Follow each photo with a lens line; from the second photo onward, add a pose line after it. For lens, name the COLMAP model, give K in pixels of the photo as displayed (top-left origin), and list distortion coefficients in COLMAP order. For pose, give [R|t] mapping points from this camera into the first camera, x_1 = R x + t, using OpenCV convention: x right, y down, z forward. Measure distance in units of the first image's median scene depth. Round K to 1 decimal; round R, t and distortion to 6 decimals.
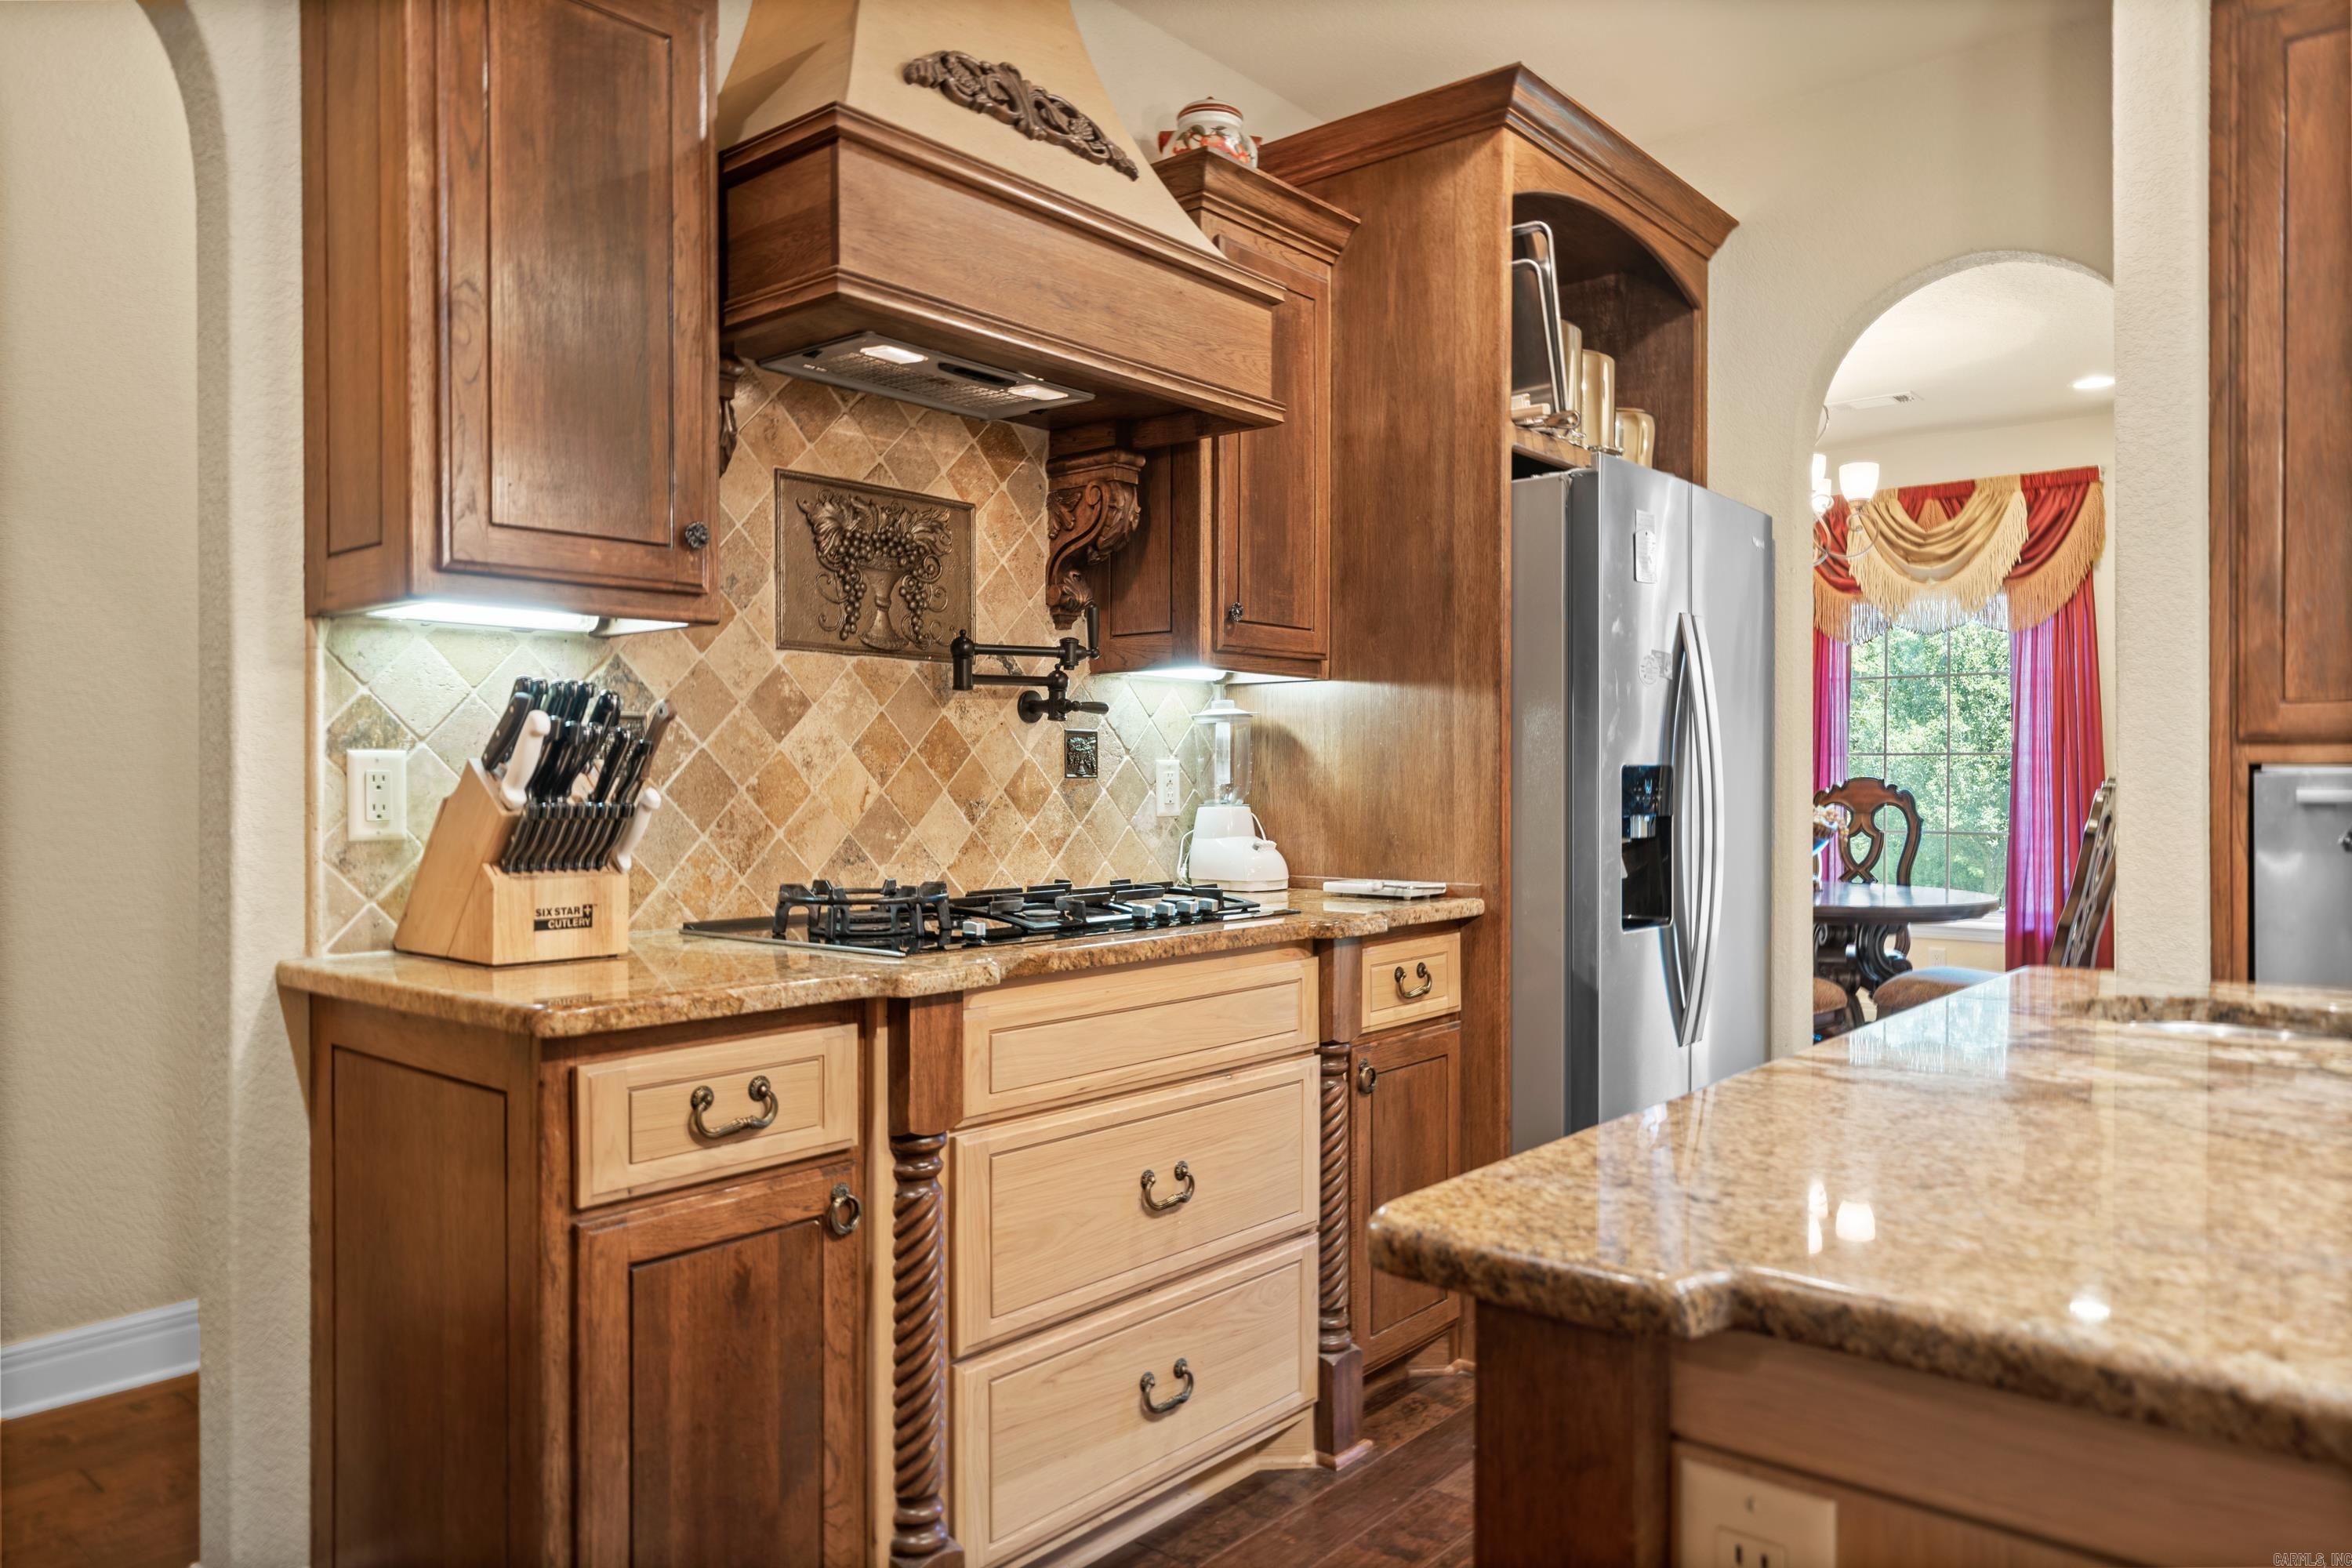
lens RADIAL K [[1563.3, 0, 1176.0], [0, 1563.3, 784.0], [0, 0, 1]] dist [0.002916, 0.000447]
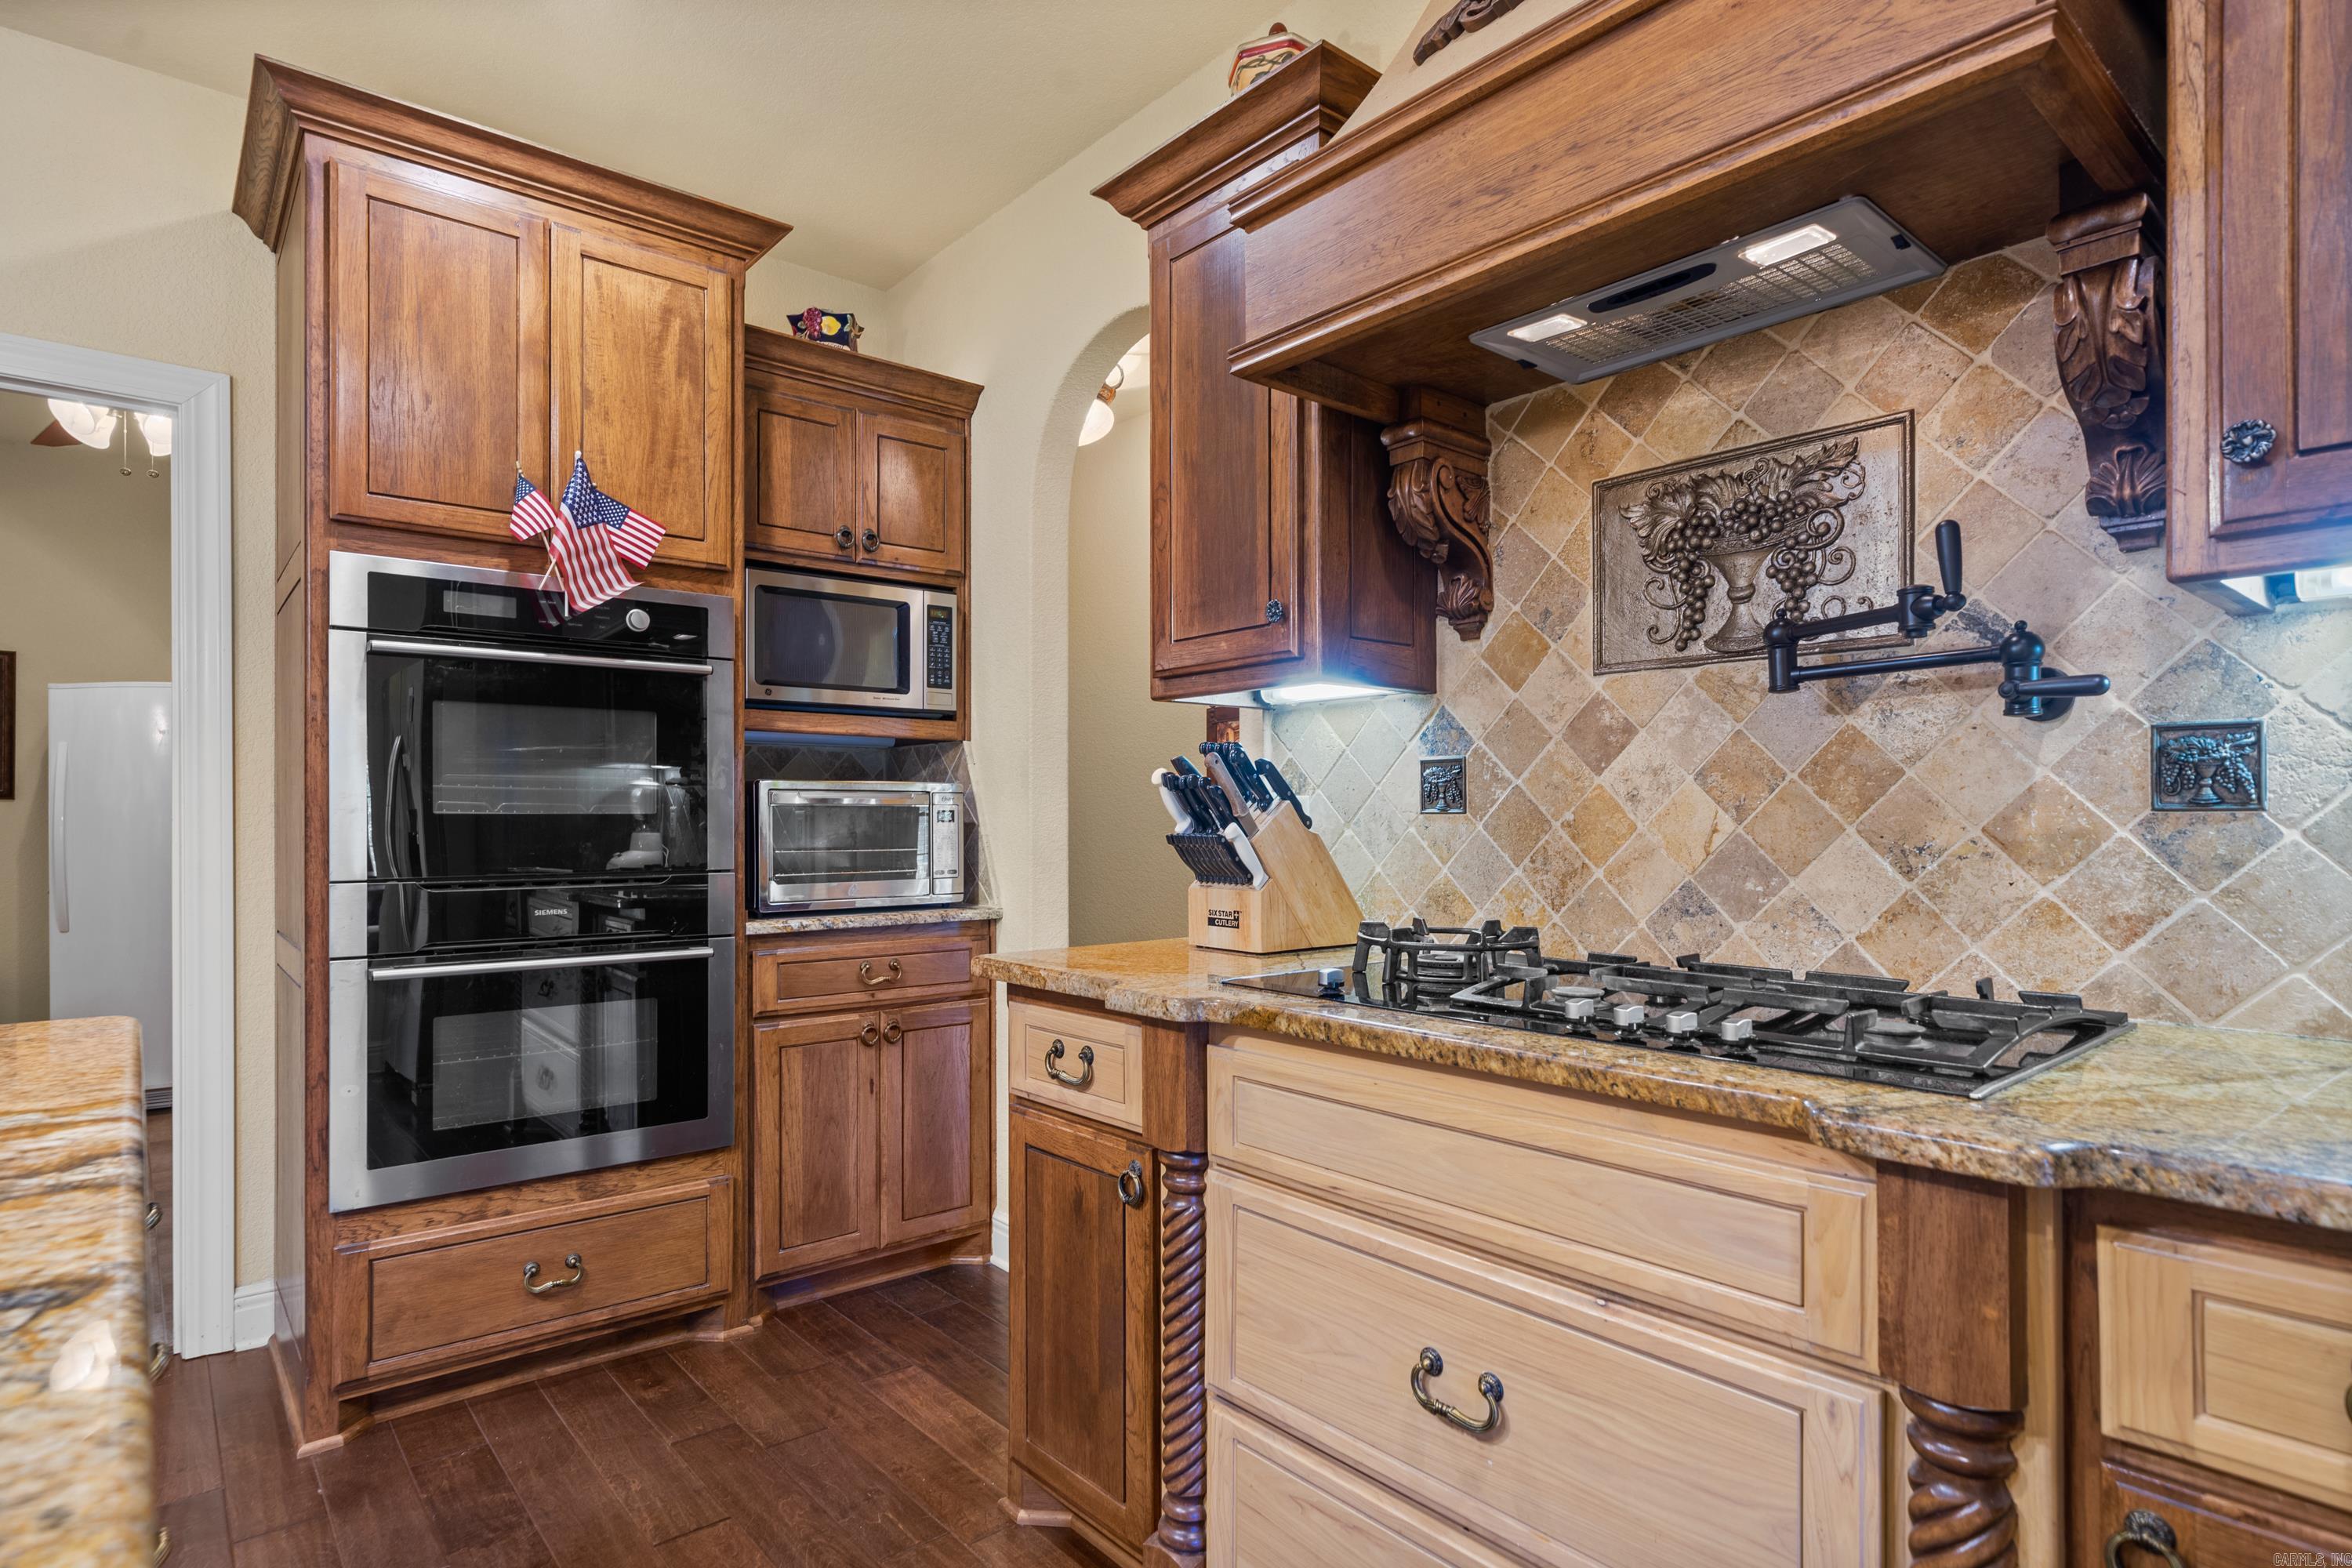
lens RADIAL K [[1226.5, 0, 1179.9], [0, 1226.5, 817.7], [0, 0, 1]] dist [0.002406, 0.000304]
pose [[-0.155344, 0.000689, -0.987860, 0.506868], [-0.001214, 0.999999, 0.000888, -0.001676], [0.987860, 0.001337, -0.155343, 0.867579]]
